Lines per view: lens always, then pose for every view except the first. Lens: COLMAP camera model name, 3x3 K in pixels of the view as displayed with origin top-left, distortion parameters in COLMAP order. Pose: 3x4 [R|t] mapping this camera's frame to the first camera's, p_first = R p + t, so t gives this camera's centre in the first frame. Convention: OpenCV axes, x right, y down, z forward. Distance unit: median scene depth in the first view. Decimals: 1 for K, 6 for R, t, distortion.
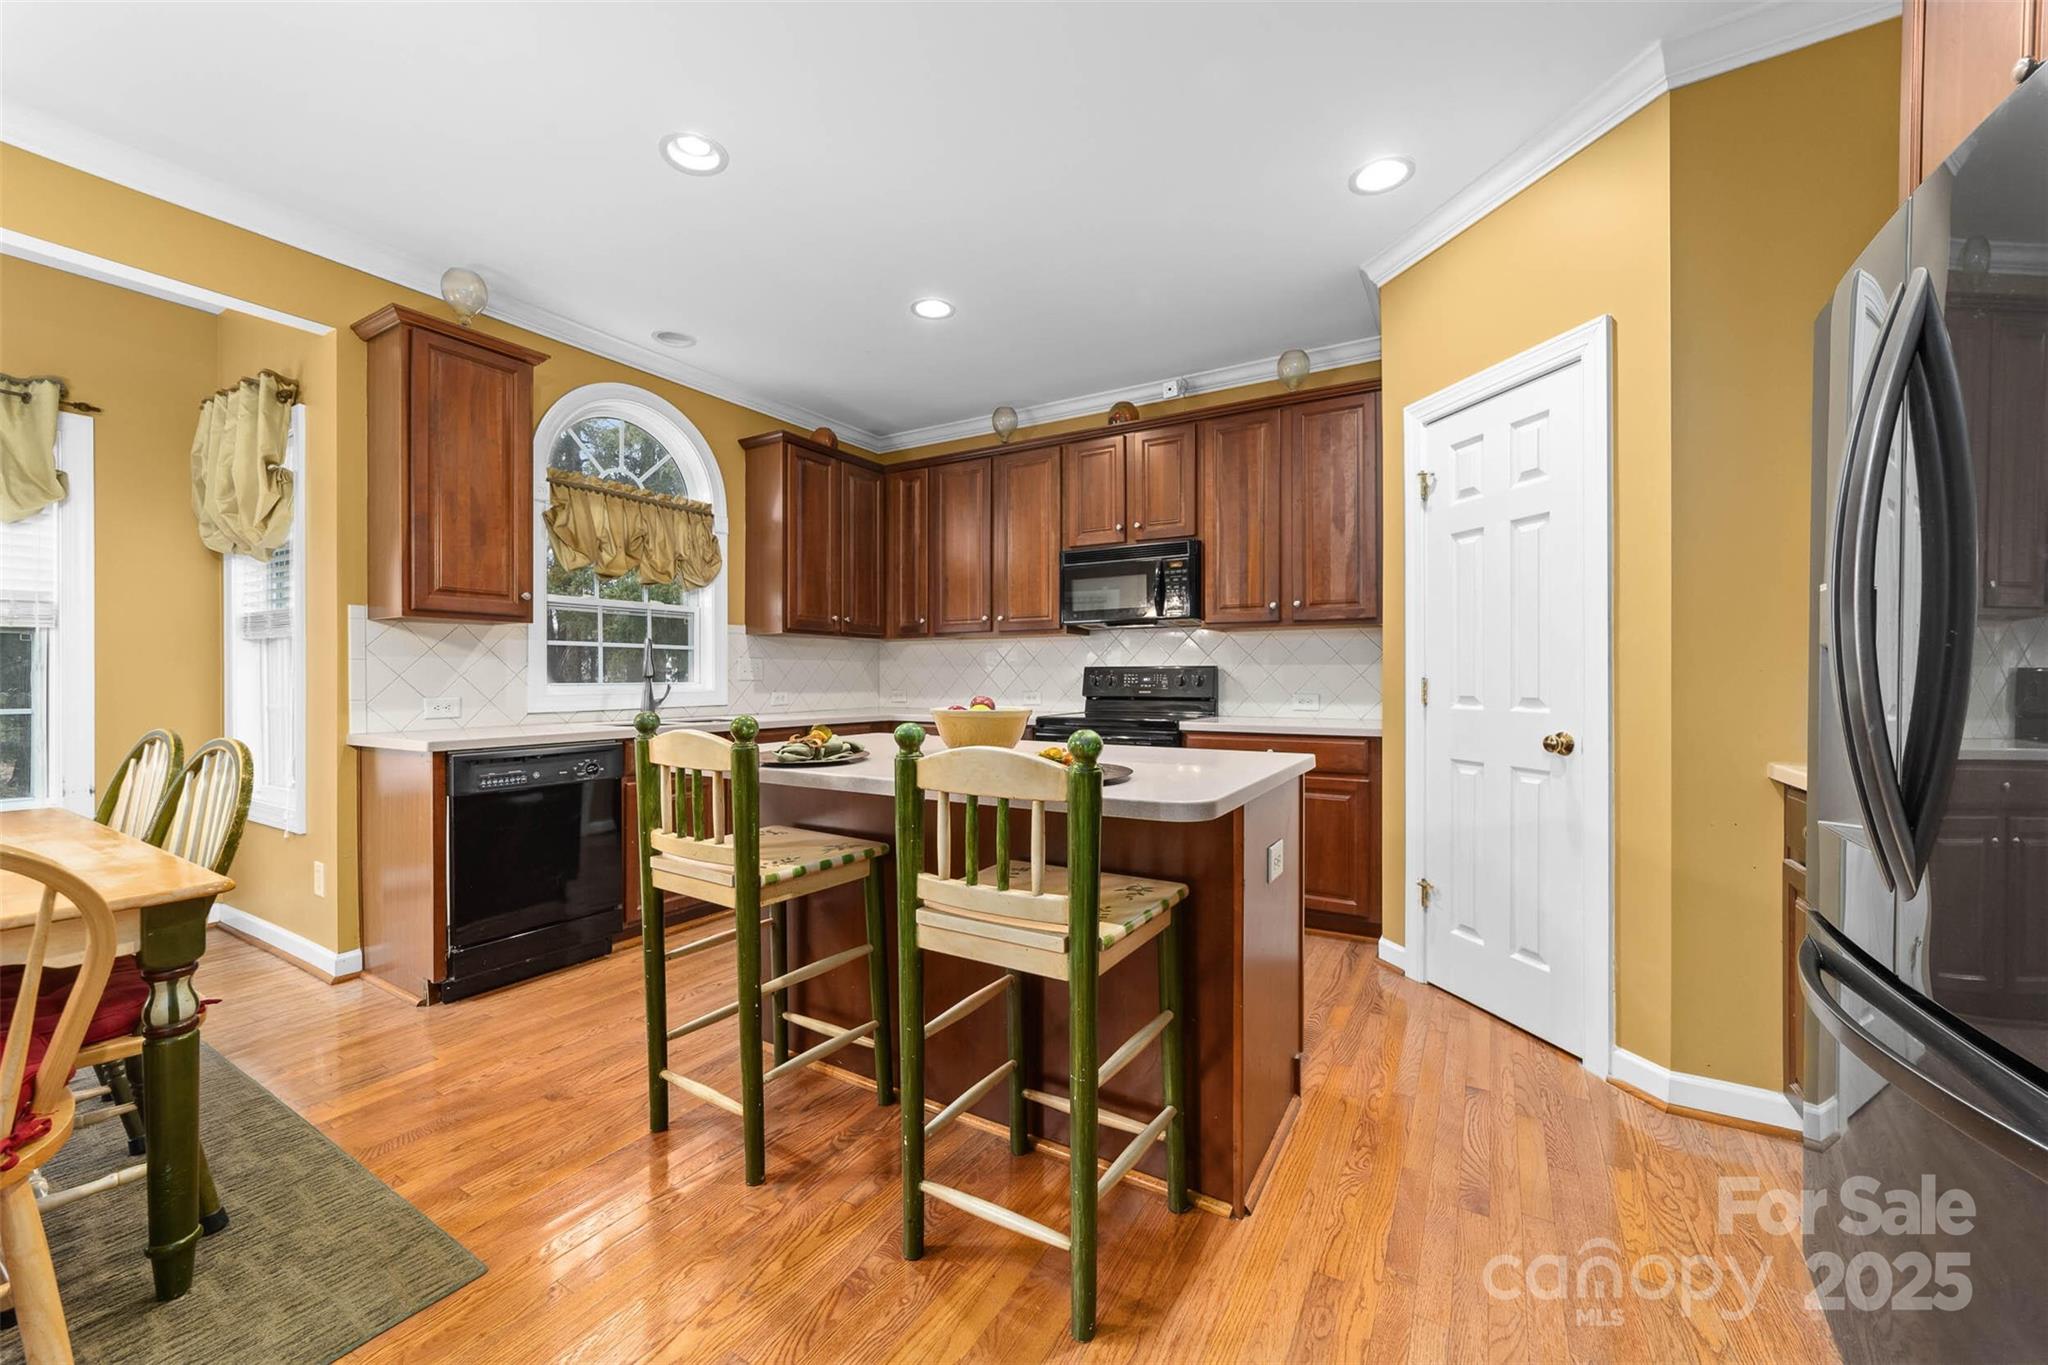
lens RADIAL K [[797.0, 0, 1011.5], [0, 797.0, 683.8], [0, 0, 1]] dist [-0.008603, 0.001779]
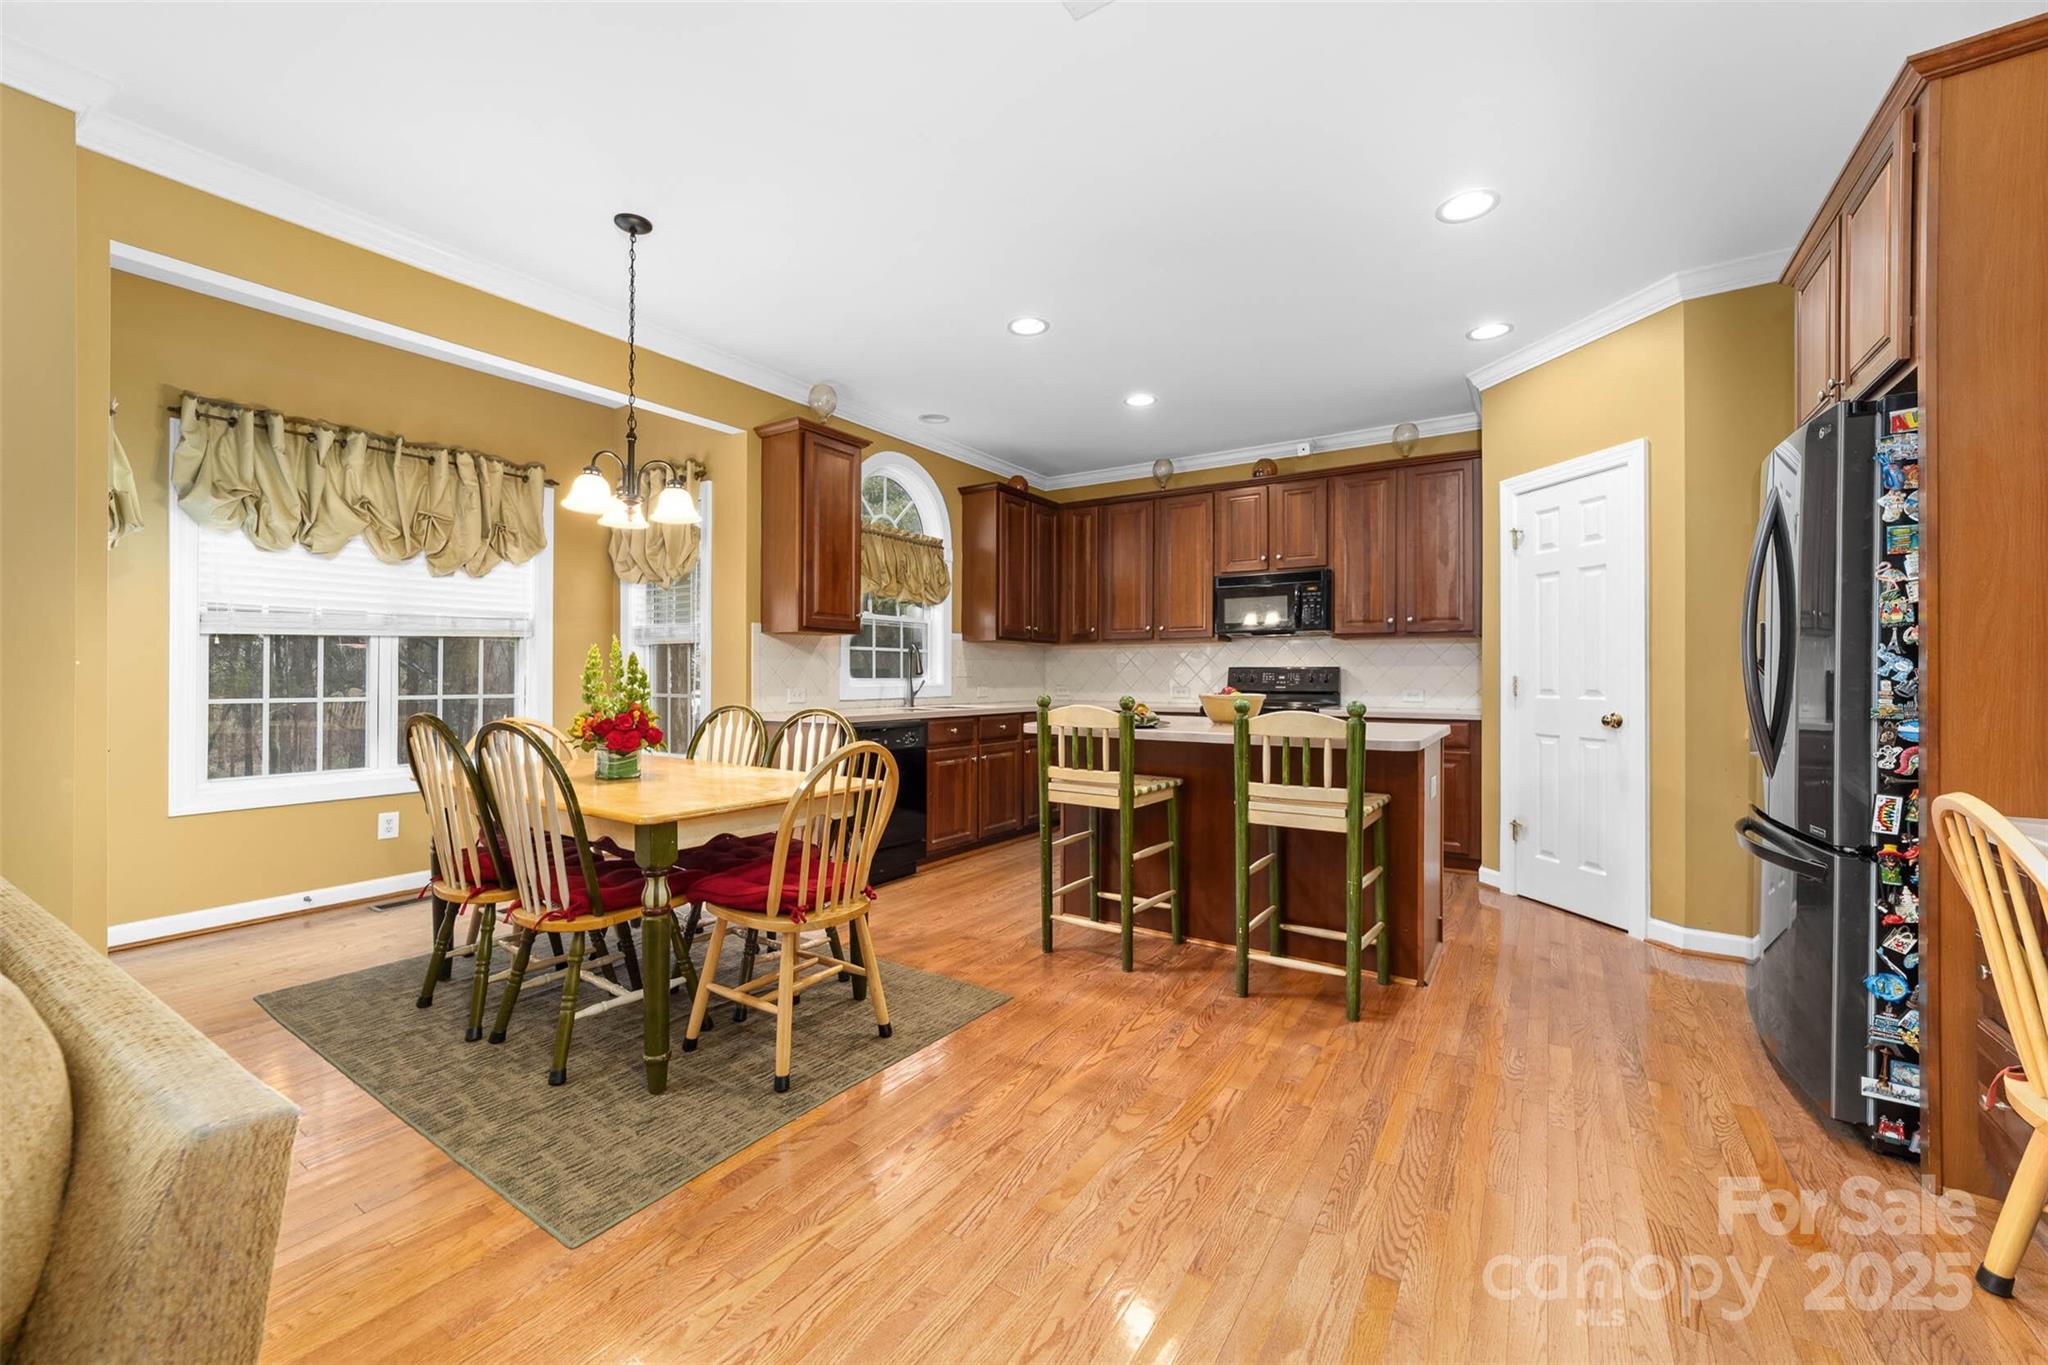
lens RADIAL K [[797.0, 0, 1037.1], [0, 797.0, 678.1], [0, 0, 1]] dist [-0.008603, 0.001779]
pose [[0.999465, 0.003671, -0.032495, -0.214851], [-0.003847, 0.999978, -0.005374, 0.004801], [0.032475, 0.005496, 0.999457, -0.329987]]
